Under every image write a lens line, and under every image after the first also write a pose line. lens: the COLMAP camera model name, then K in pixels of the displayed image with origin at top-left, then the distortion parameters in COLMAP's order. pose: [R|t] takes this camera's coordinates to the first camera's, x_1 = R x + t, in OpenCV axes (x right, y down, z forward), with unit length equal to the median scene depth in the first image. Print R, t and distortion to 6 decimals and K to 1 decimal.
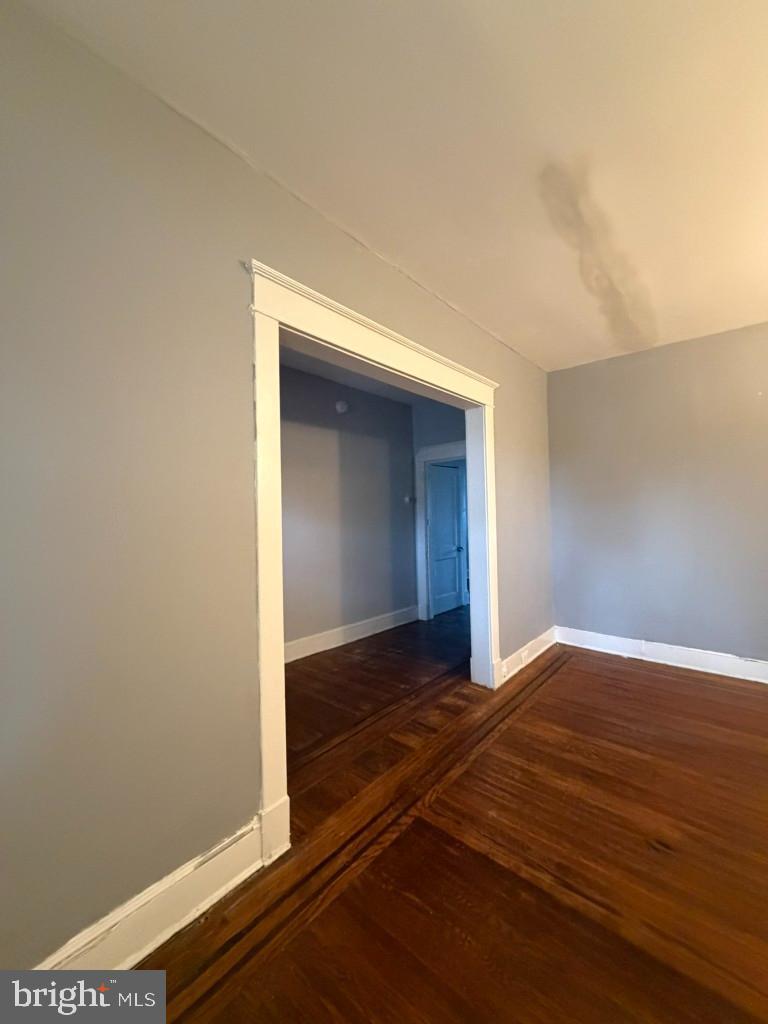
lens RADIAL K [[406.4, 0, 388.0], [0, 406.4, 509.7], [0, 0, 1]] dist [-0.000112, -0.000194]
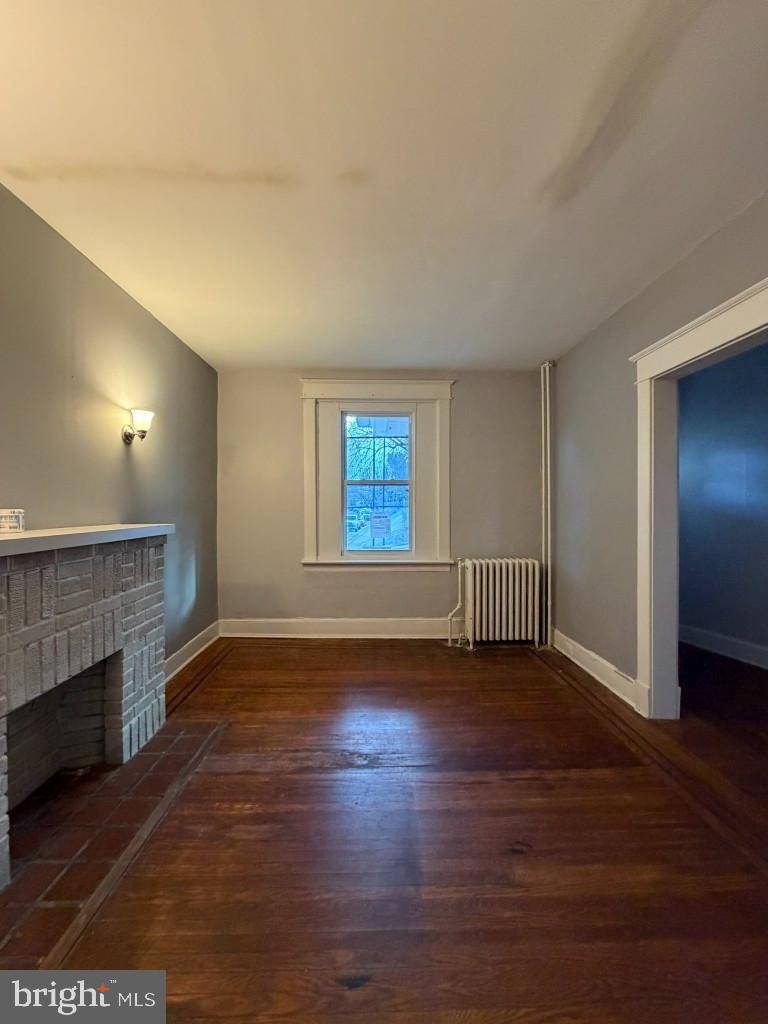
lens RADIAL K [[408.2, 0, 384.2], [0, 408.2, 509.2], [0, 0, 1]] dist [0.000939, -0.000033]
pose [[-0.748478, 0.023471, -0.662744, 1.322968], [0.026001, 0.999644, 0.006037, -0.010590], [0.662650, -0.012713, -0.748822, 1.305998]]
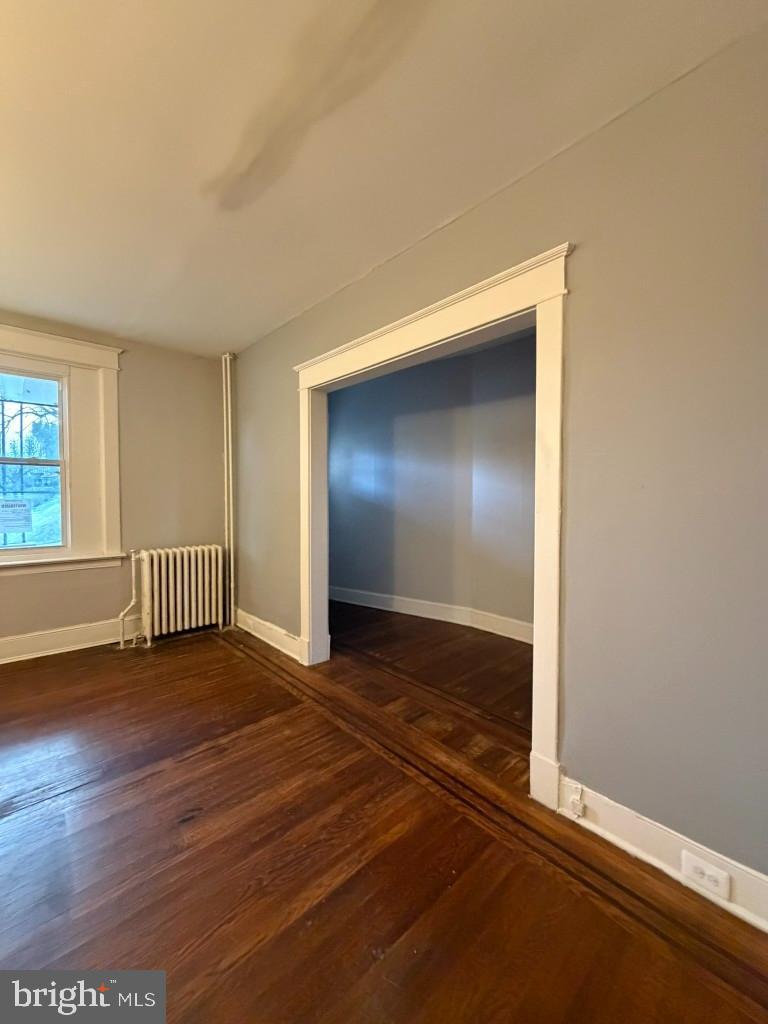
lens RADIAL K [[408.2, 0, 384.2], [0, 408.2, 509.2], [0, 0, 1]] dist [0.000939, -0.000033]
pose [[-0.129616, 0.053681, -0.990110, 1.365267], [0.014142, 0.998532, 0.052286, -0.008441], [0.991463, -0.007225, -0.130185, 1.393392]]
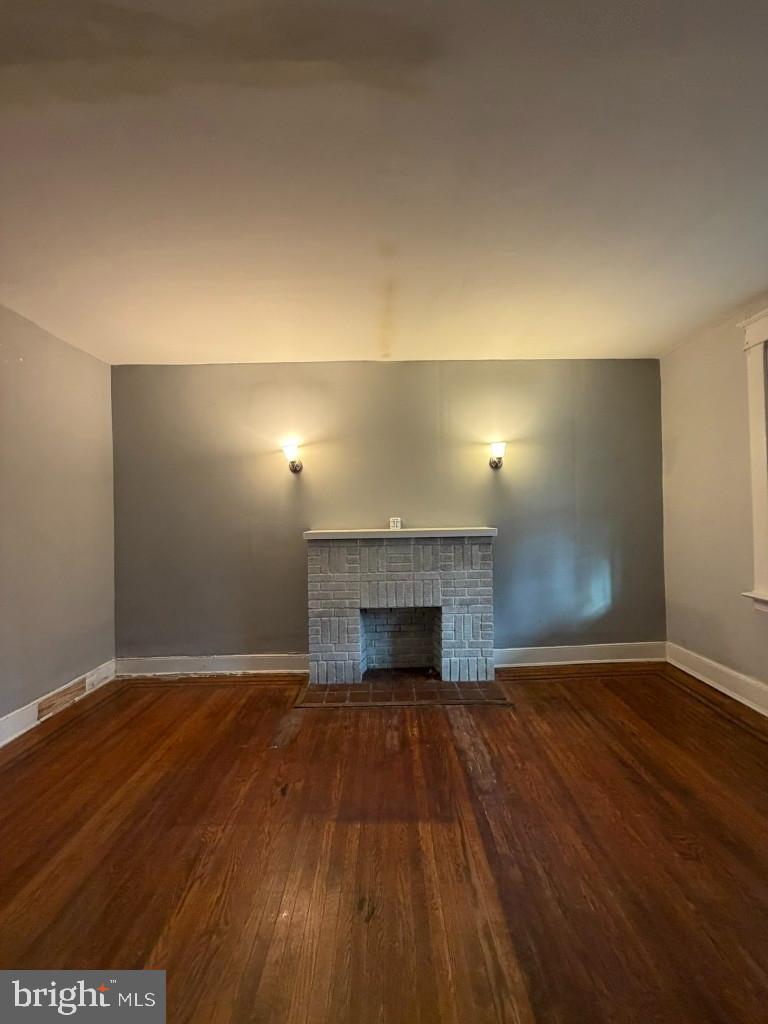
lens RADIAL K [[408.2, 0, 384.2], [0, 408.2, 509.2], [0, 0, 1]] dist [0.000939, -0.000033]
pose [[-0.649342, 0.036090, 0.759639, -0.052262], [0.015860, 0.999299, -0.033920, -0.003513], [-0.760331, -0.009978, -0.649459, 1.319315]]
